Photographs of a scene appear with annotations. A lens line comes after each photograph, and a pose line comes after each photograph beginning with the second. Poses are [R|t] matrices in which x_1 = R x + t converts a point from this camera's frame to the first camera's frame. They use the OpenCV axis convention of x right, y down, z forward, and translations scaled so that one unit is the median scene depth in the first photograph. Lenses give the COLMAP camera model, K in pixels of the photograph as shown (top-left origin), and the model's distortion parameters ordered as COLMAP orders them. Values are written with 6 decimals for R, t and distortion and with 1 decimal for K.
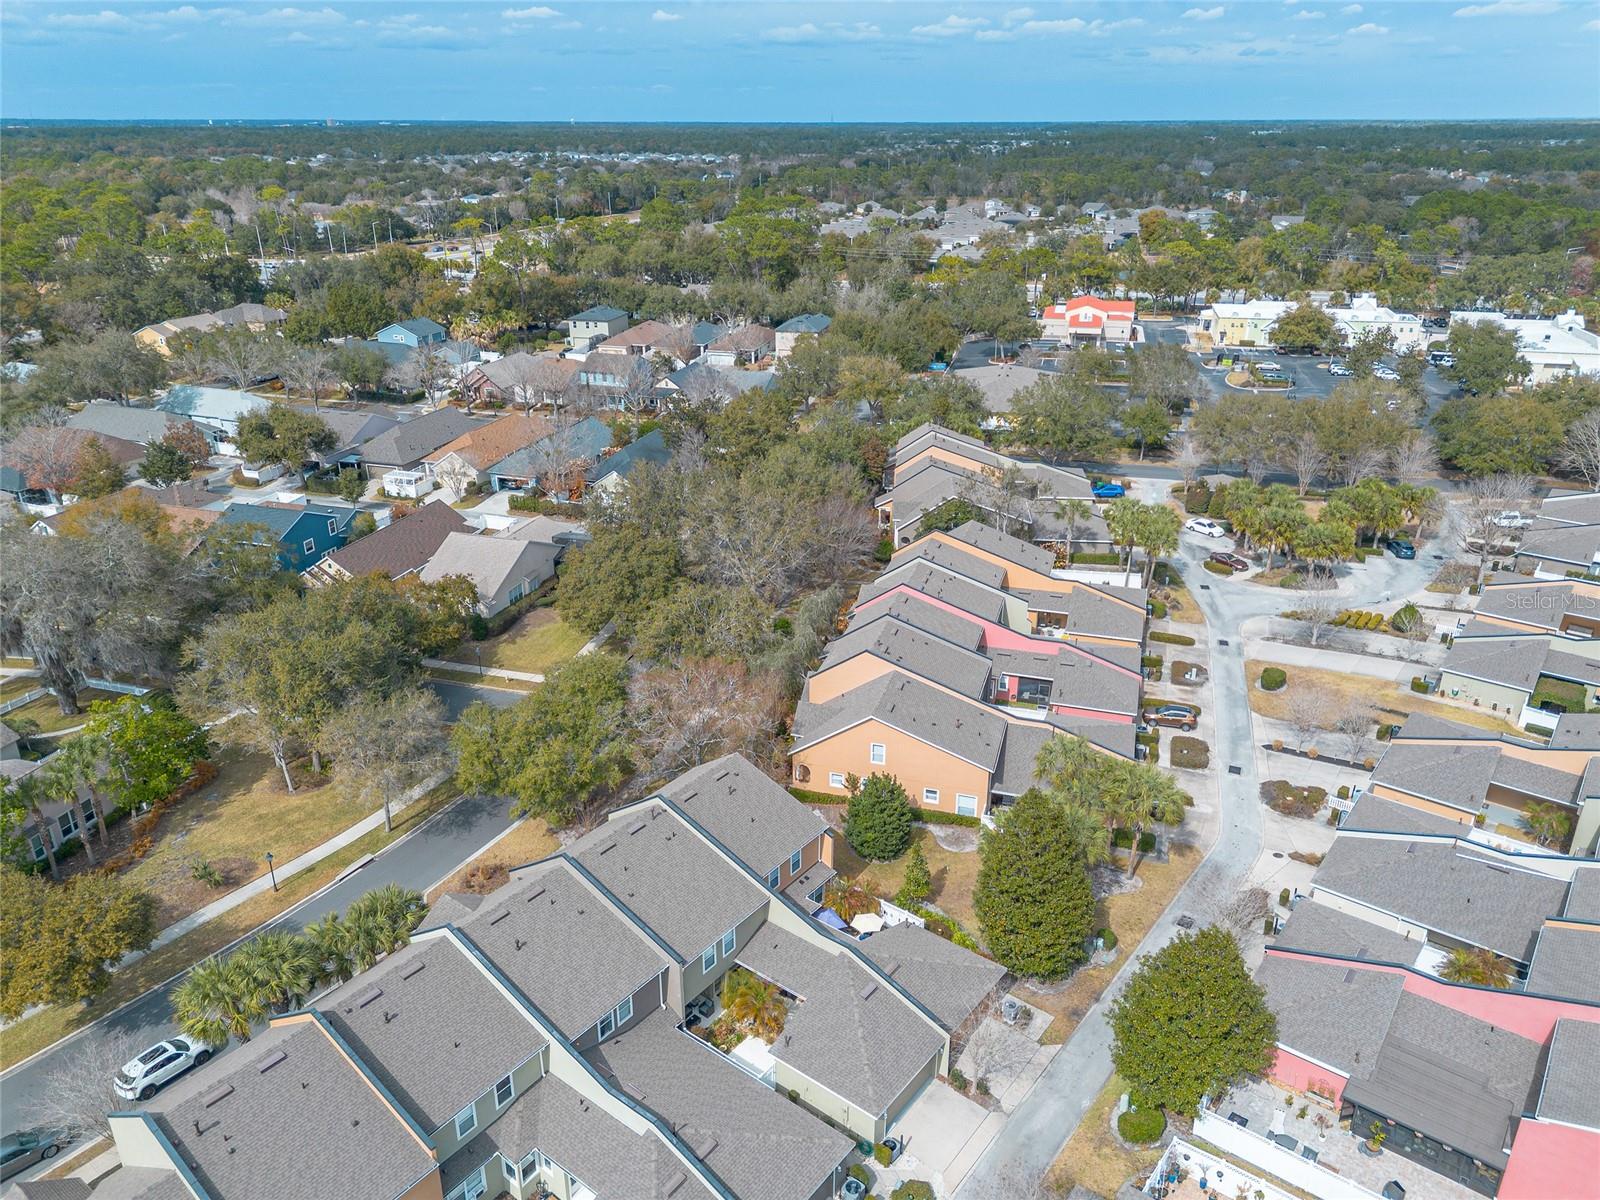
lens RADIAL K [[1132.5, 0, 790.4], [0, 1132.5, 582.2], [0, 0, 1]] dist [0.076534, -0.077204]
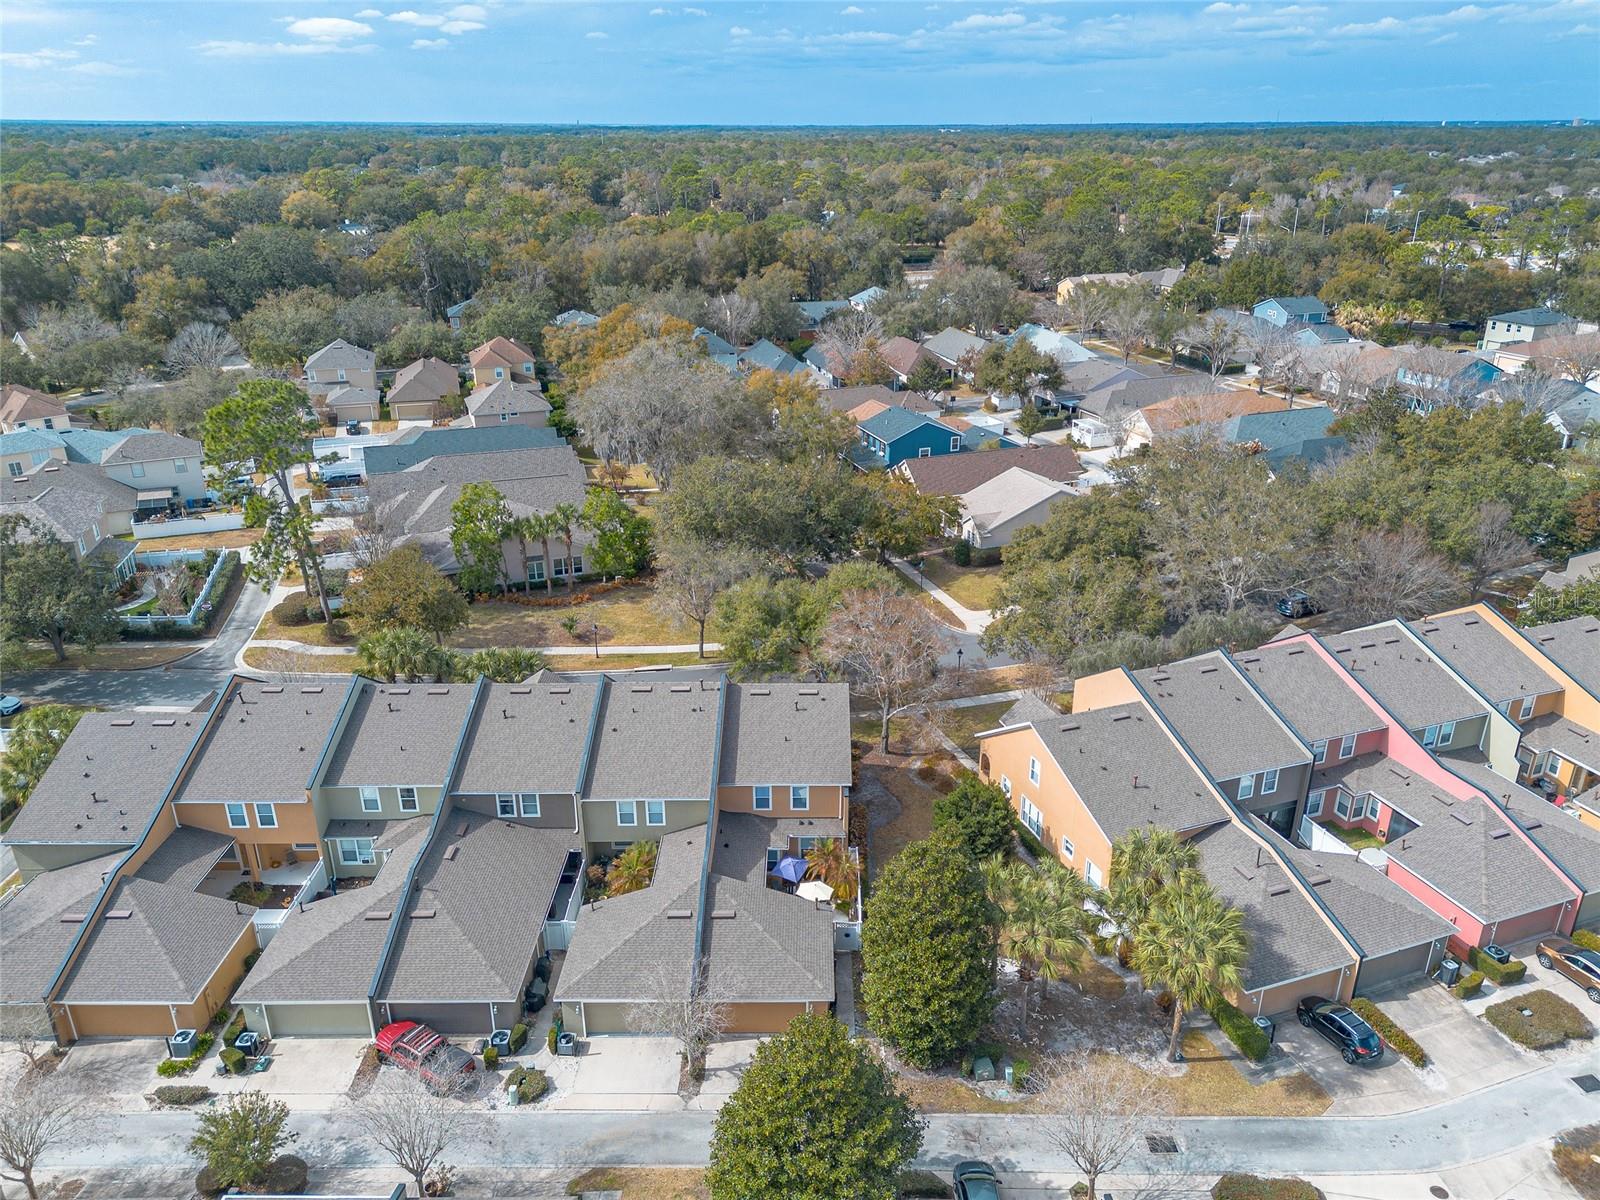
lens RADIAL K [[1135.9, 0, 802.1], [0, 1135.9, 603.1], [0, 0, 1]] dist [0.076421, -0.077538]
pose [[0.615794, 0.308019, -0.725204, 0.273982], [-0.297295, 0.943218, 0.148174, -0.018549], [0.729666, 0.124355, 0.672401, 0.152492]]
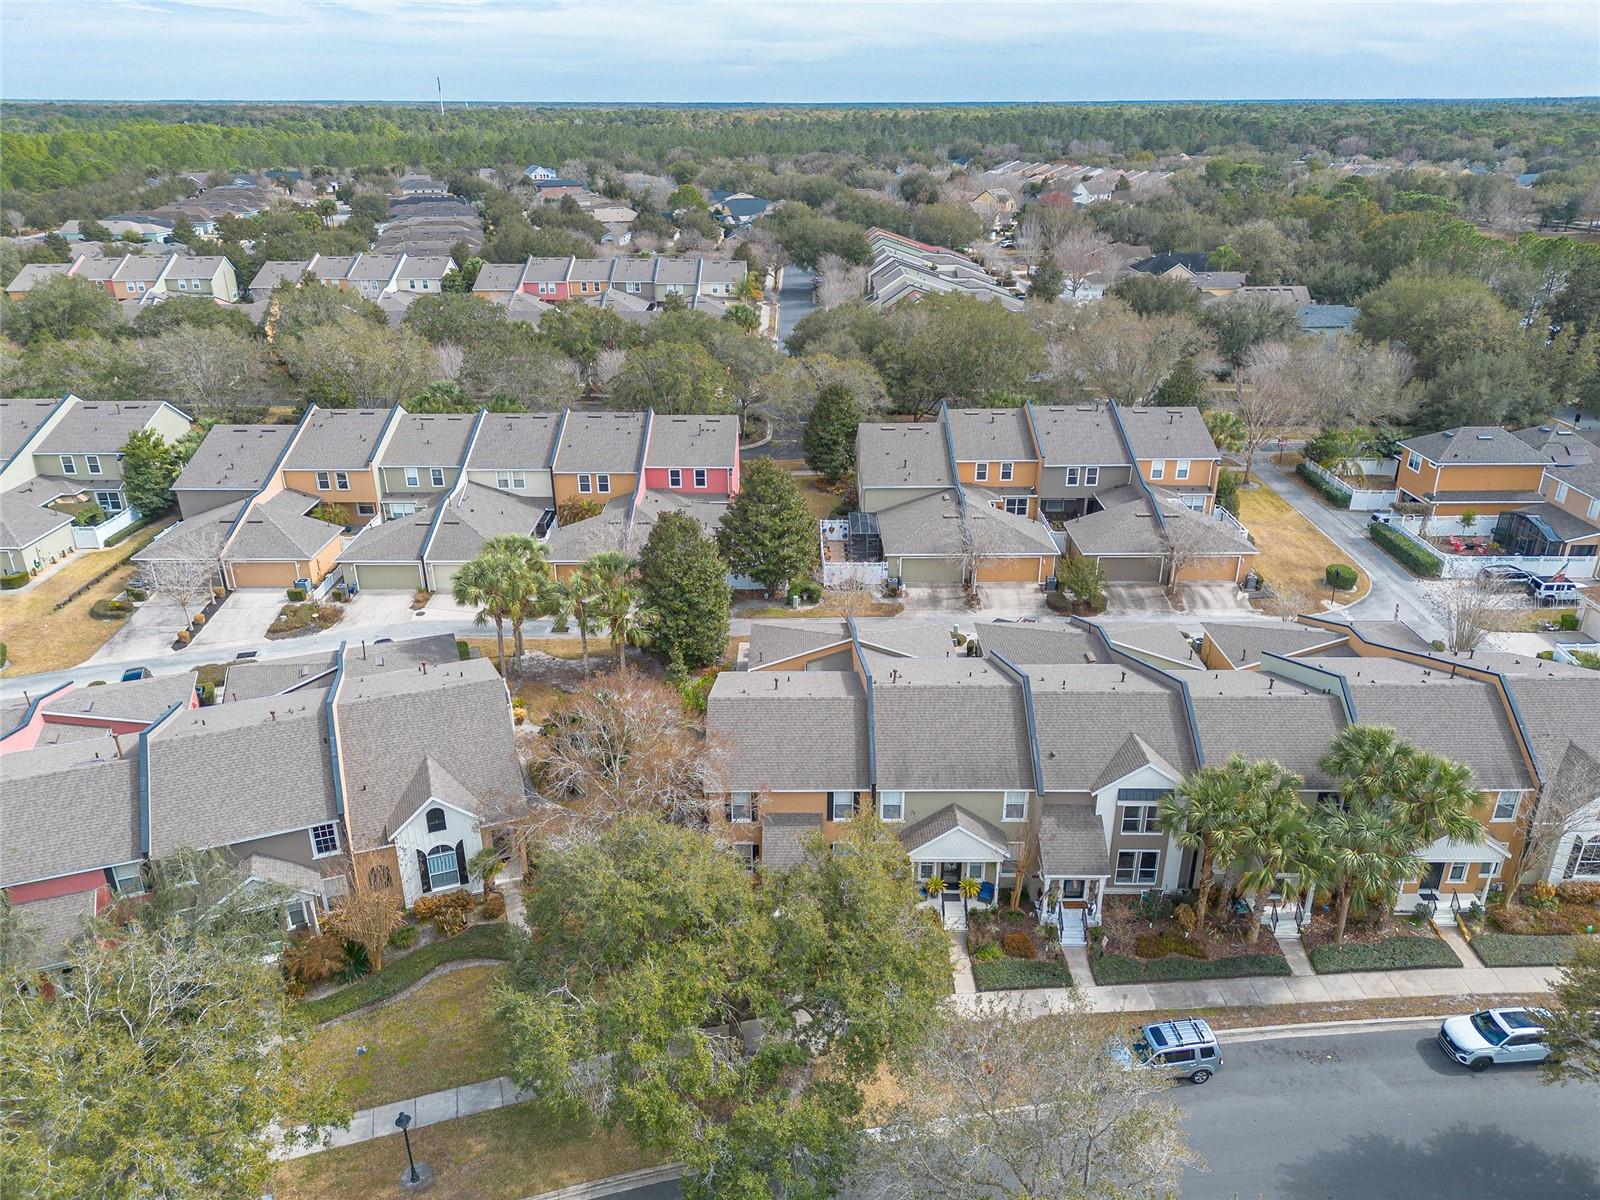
lens RADIAL K [[1135.9, 0, 802.1], [0, 1135.9, 603.1], [0, 0, 1]] dist [0.076421, -0.077538]
pose [[-0.623216, -0.309878, 0.718038, -0.262714], [0.294747, 0.757372, 0.582677, -0.135593], [-0.724380, 0.574773, -0.380670, 0.552584]]
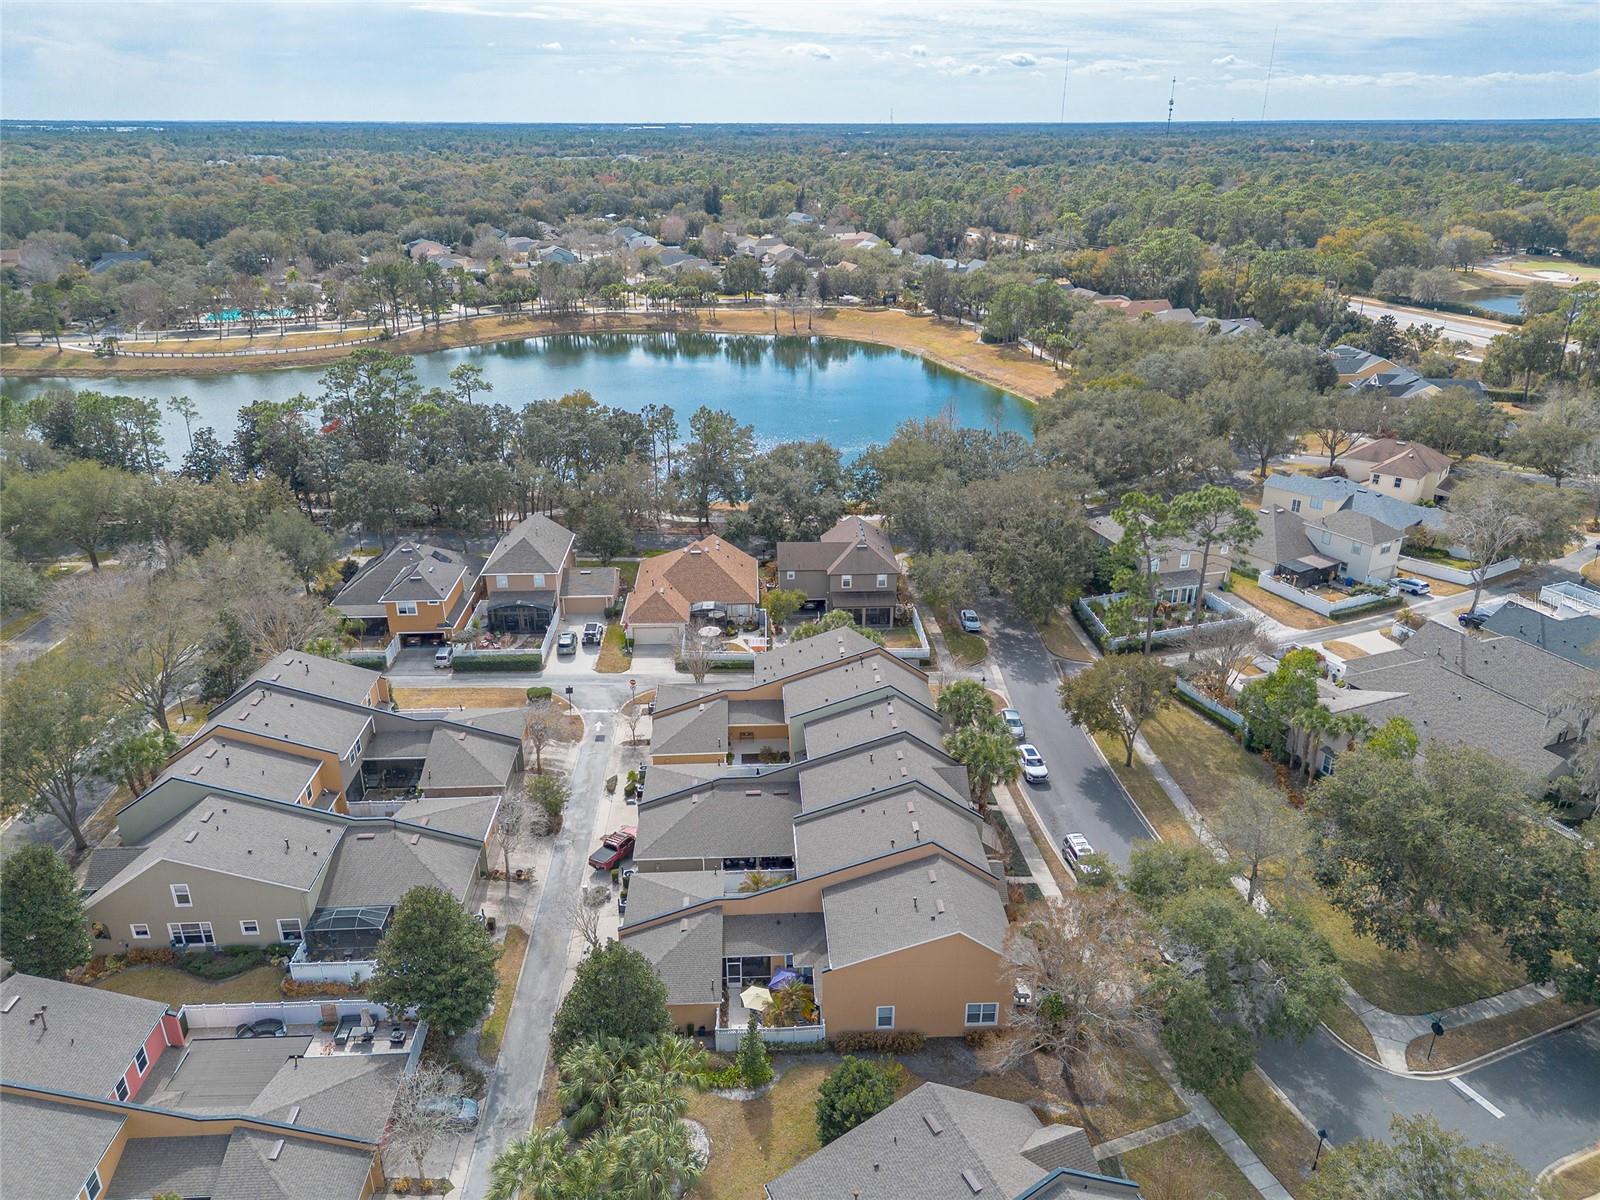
lens RADIAL K [[1132.5, 0, 790.4], [0, 1132.5, 582.2], [0, 0, 1]] dist [0.076534, -0.077204]
pose [[-0.757549, 0.246486, -0.604453, 0.248018], [-0.242290, 0.753654, 0.610984, -0.263659], [0.606148, 0.609303, -0.511209, 0.559092]]
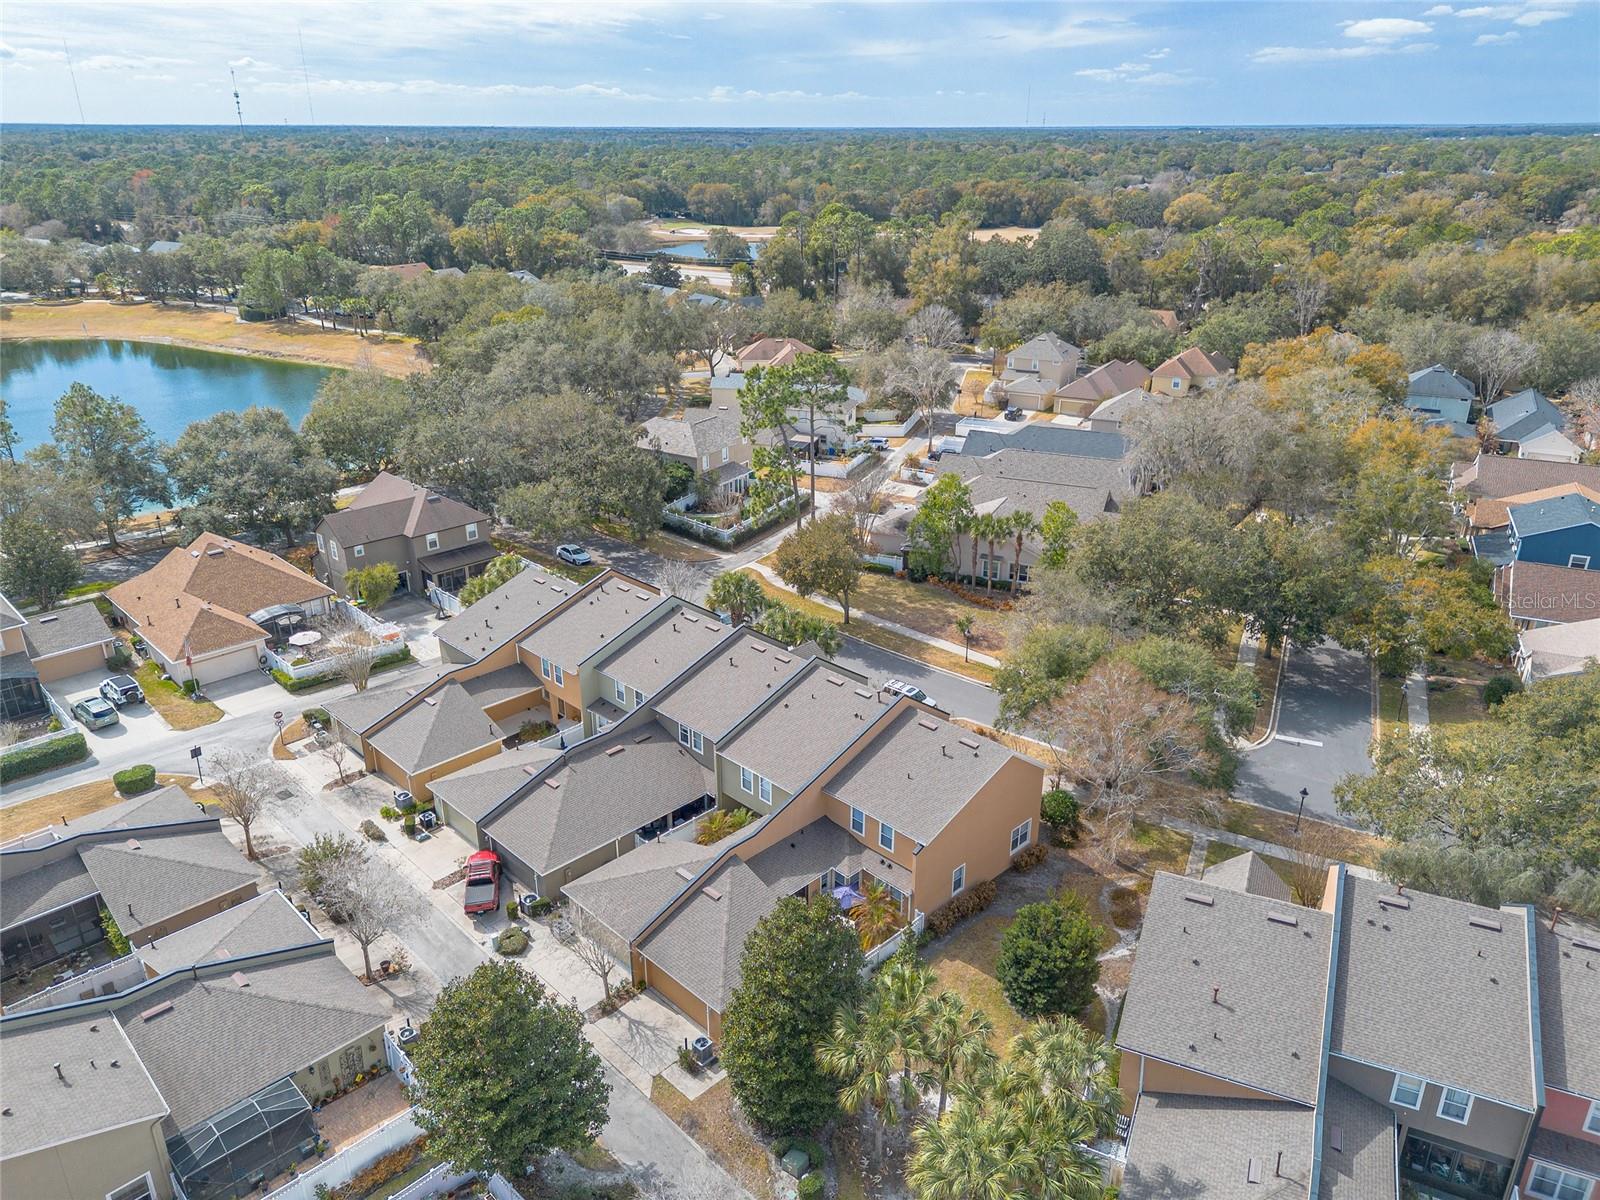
lens RADIAL K [[1135.9, 0, 802.1], [0, 1135.9, 603.1], [0, 0, 1]] dist [0.076421, -0.077538]
pose [[-0.124247, 0.384886, -0.914563, 0.327463], [-0.371937, 0.836437, 0.402537, -0.104109], [0.919905, 0.390174, 0.039228, 0.361566]]
